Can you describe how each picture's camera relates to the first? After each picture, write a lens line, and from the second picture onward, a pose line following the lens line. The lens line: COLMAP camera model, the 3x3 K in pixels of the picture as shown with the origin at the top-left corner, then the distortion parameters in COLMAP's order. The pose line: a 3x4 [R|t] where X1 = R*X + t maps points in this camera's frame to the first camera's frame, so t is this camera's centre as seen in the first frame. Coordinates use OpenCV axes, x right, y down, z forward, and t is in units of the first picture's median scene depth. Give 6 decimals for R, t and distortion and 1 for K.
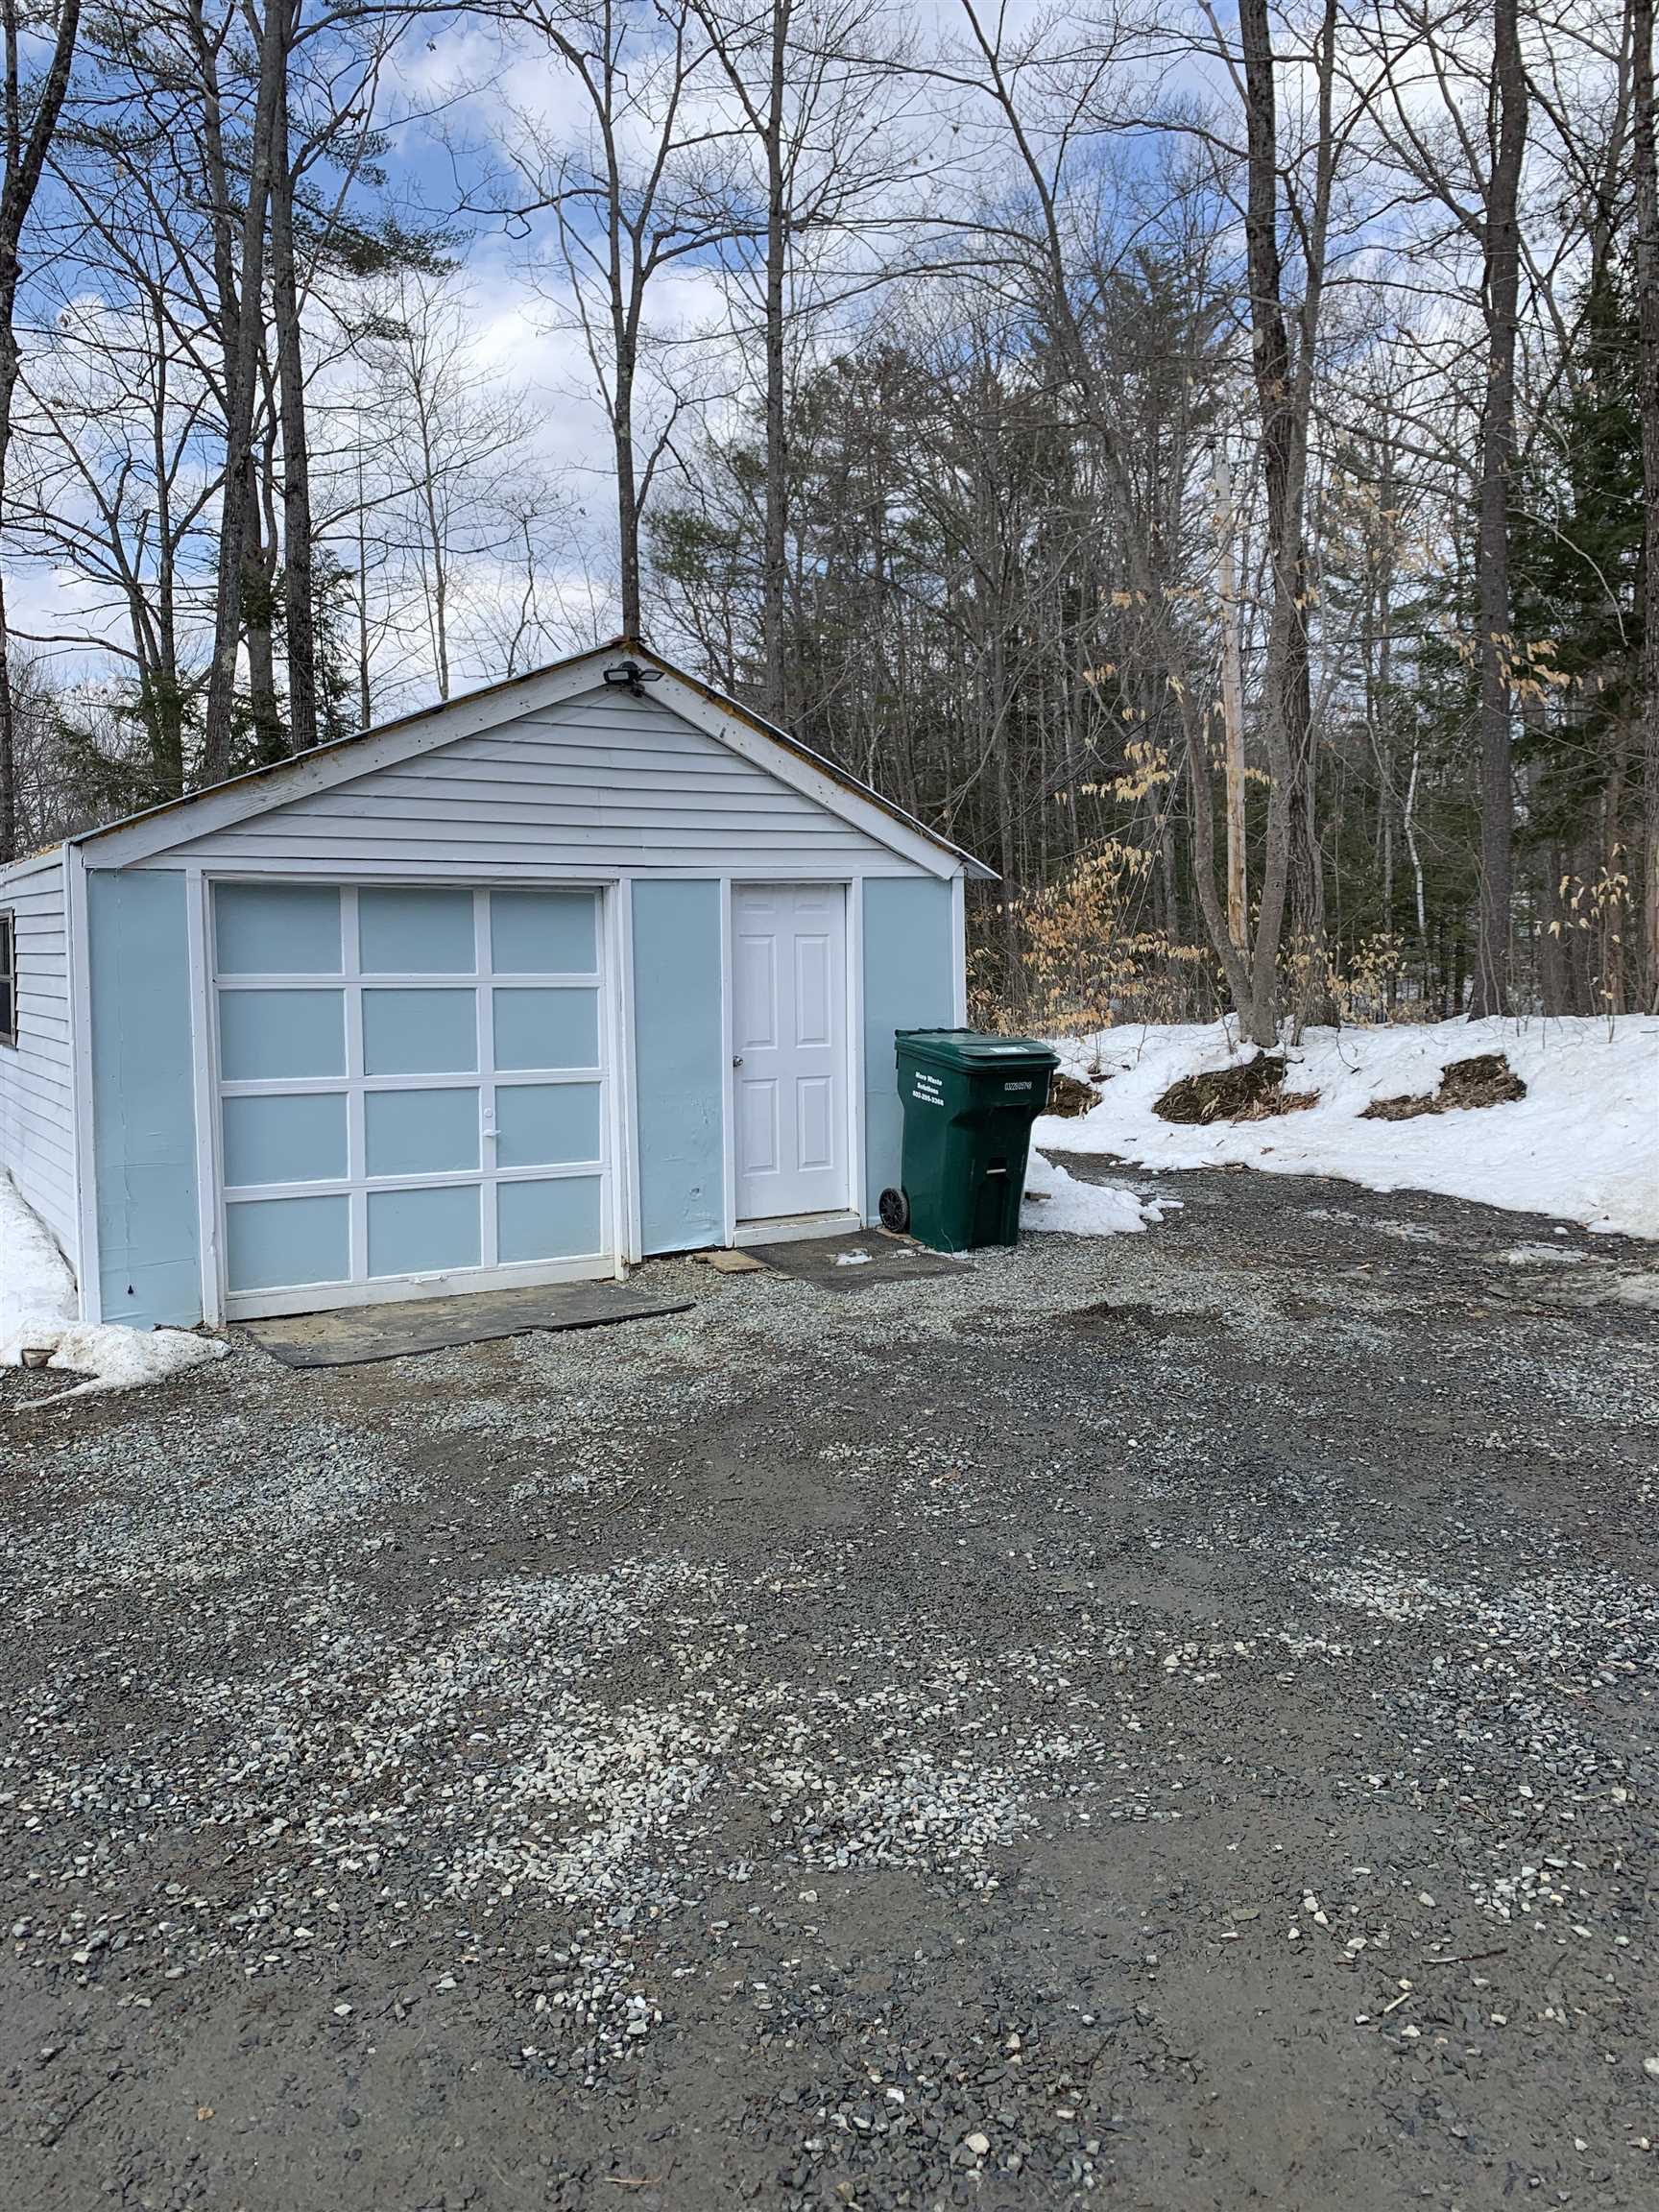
lens RADIAL K [[1689.2, 0, 838.7], [0, 1689.2, 1100.8], [0, 0, 1]] dist [0.027954, -0.009537]
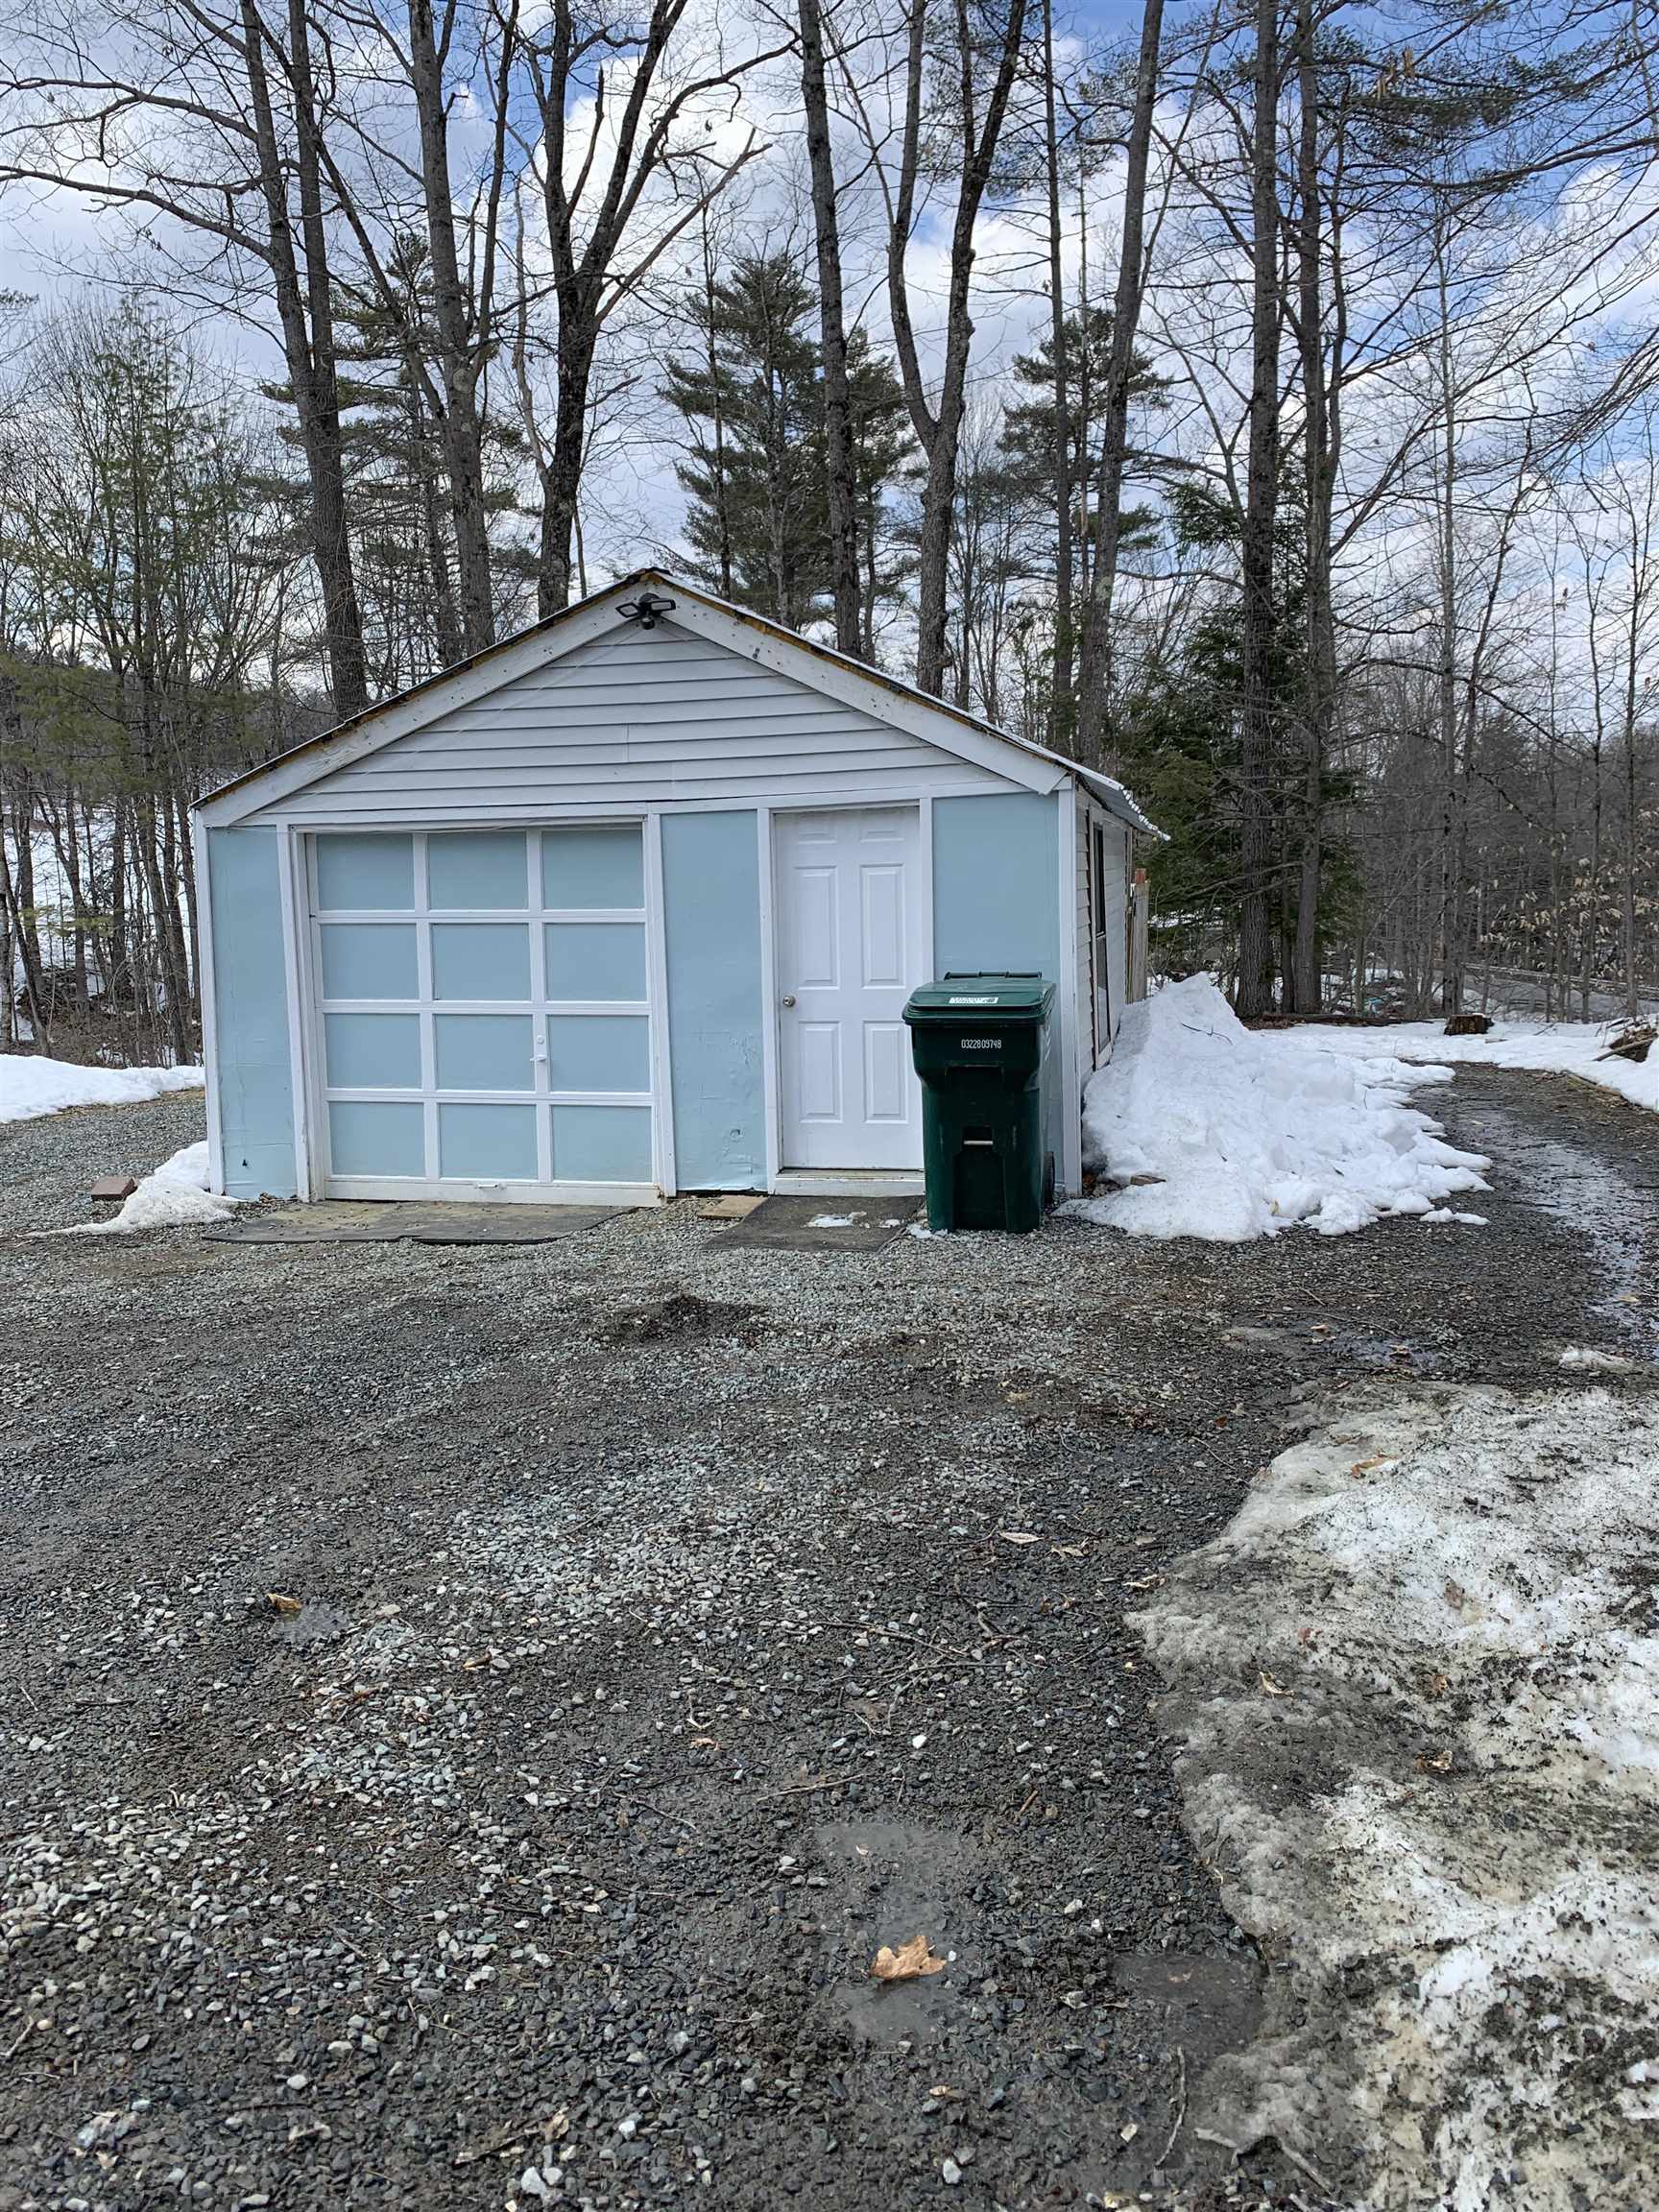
lens RADIAL K [[1689.2, 0, 836.2], [0, 1689.2, 1104.5], [0, 0, 1]] dist [0.027954, -0.009537]
pose [[0.695469, 0.084569, -0.713562, 0.690300], [-0.047105, 0.996280, 0.072165, -0.037964], [0.717010, -0.016576, 0.696866, 0.383415]]
